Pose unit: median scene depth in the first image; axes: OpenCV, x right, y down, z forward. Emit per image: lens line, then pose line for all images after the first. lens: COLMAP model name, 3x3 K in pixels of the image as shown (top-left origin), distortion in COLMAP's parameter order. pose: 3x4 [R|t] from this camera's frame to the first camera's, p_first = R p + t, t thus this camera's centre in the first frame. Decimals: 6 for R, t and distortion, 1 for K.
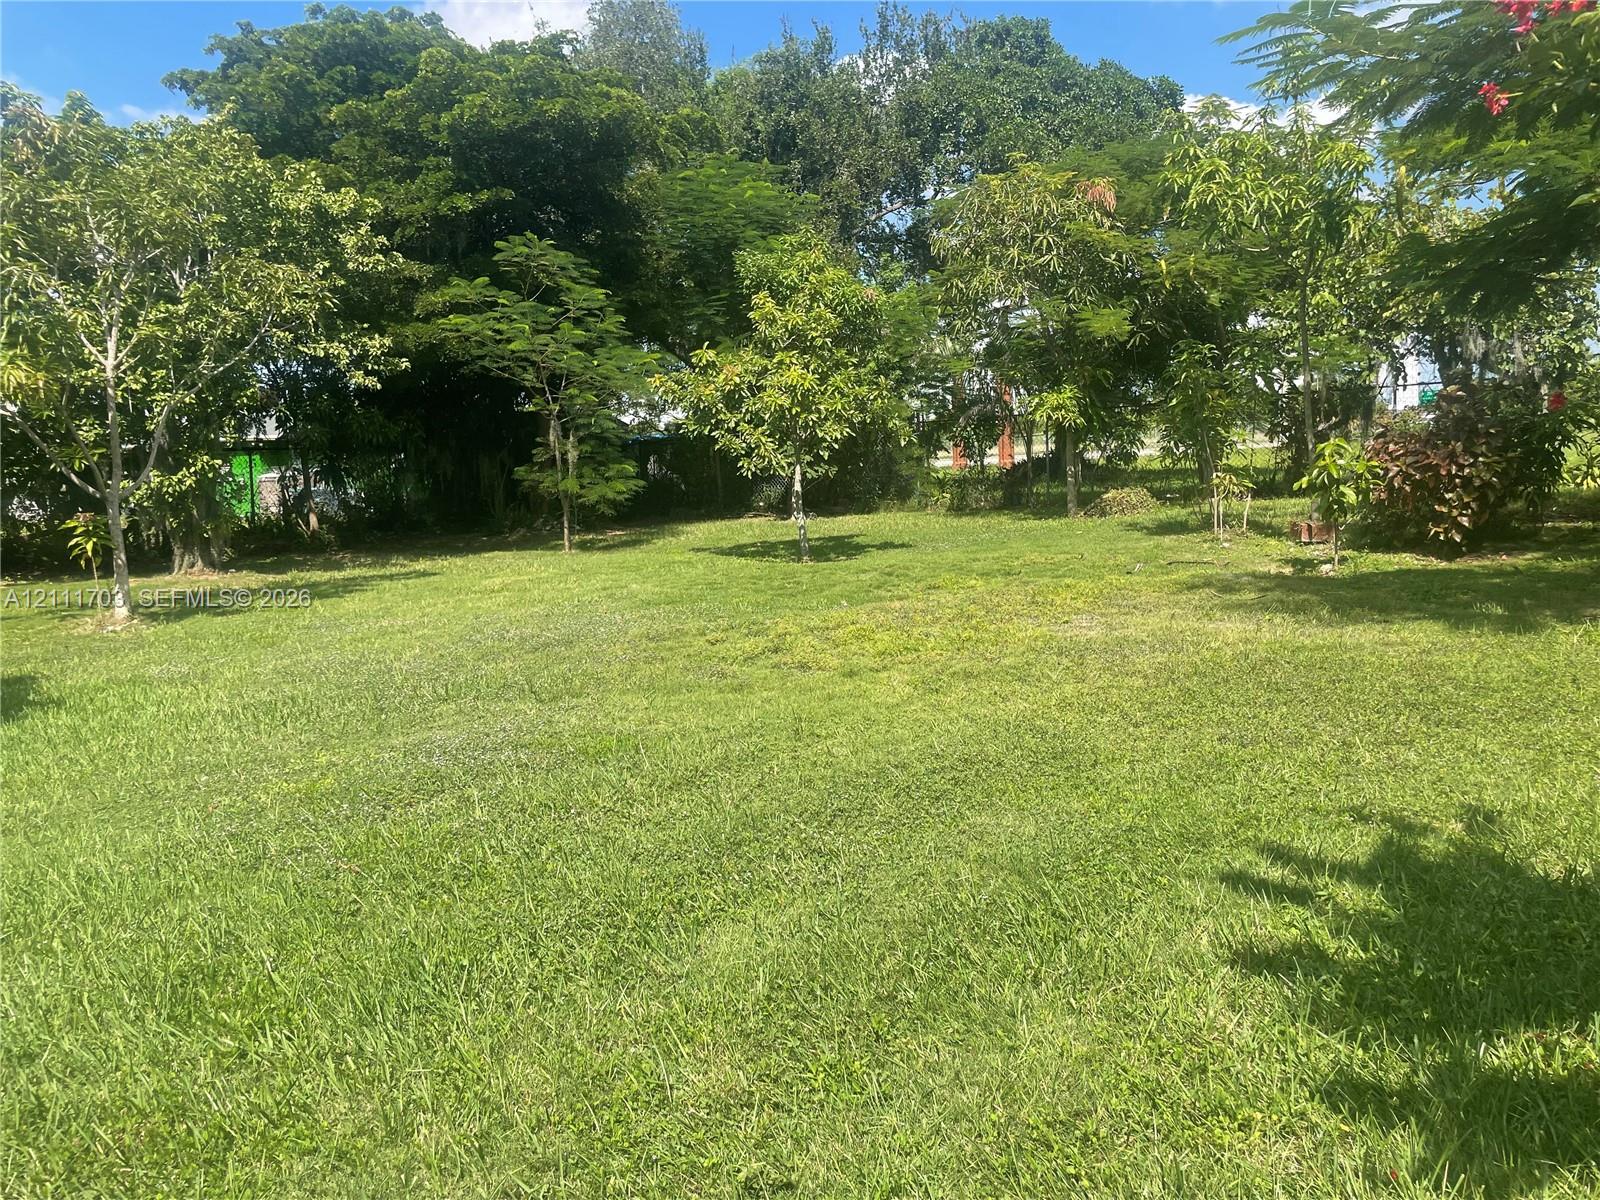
lens RADIAL K [[1210.7, 0, 798.2], [0, 1210.7, 573.9], [0, 0, 1]] dist [0.112847, -0.143764]
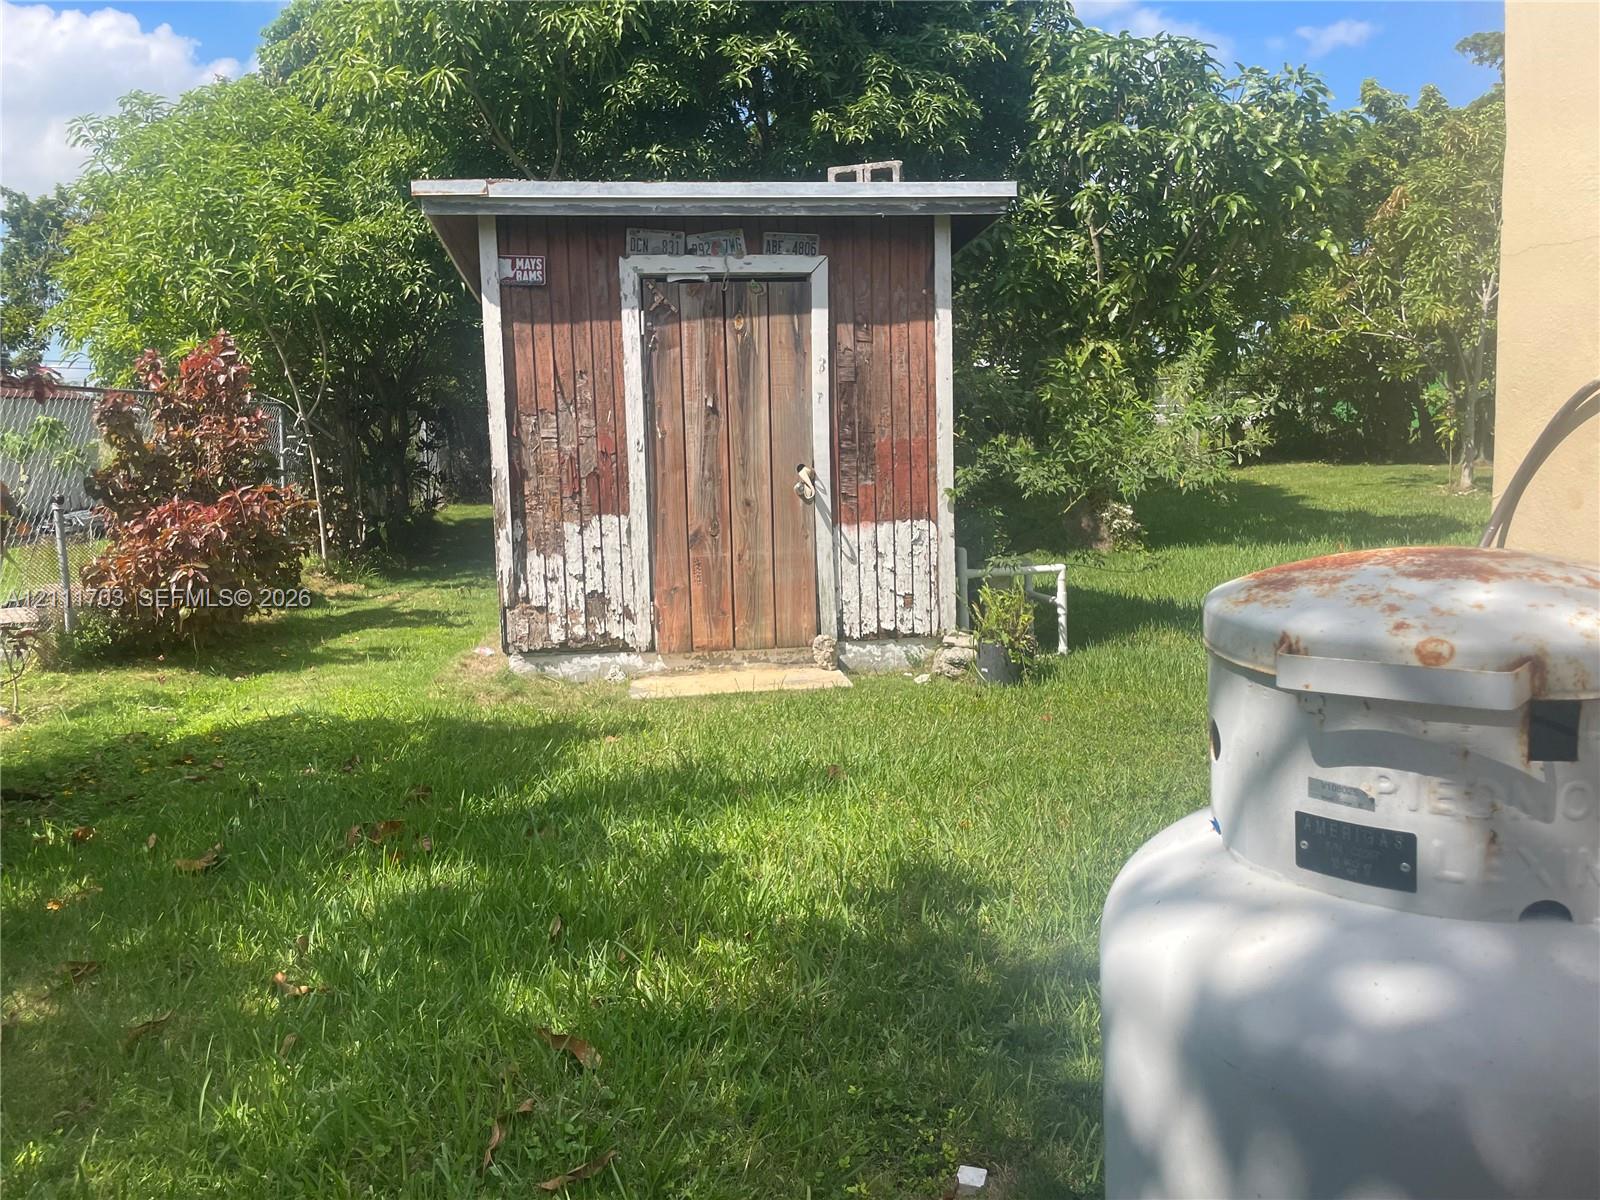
lens RADIAL K [[1203.3, 0, 795.4], [0, 1203.3, 603.6], [0, 0, 1]] dist [0.087033, -0.122020]
pose [[0.664374, 0.136584, -0.734814, -0.013744], [-0.069978, 0.990209, 0.120786, 0.037077], [0.744117, -0.028826, 0.667427, -0.338043]]
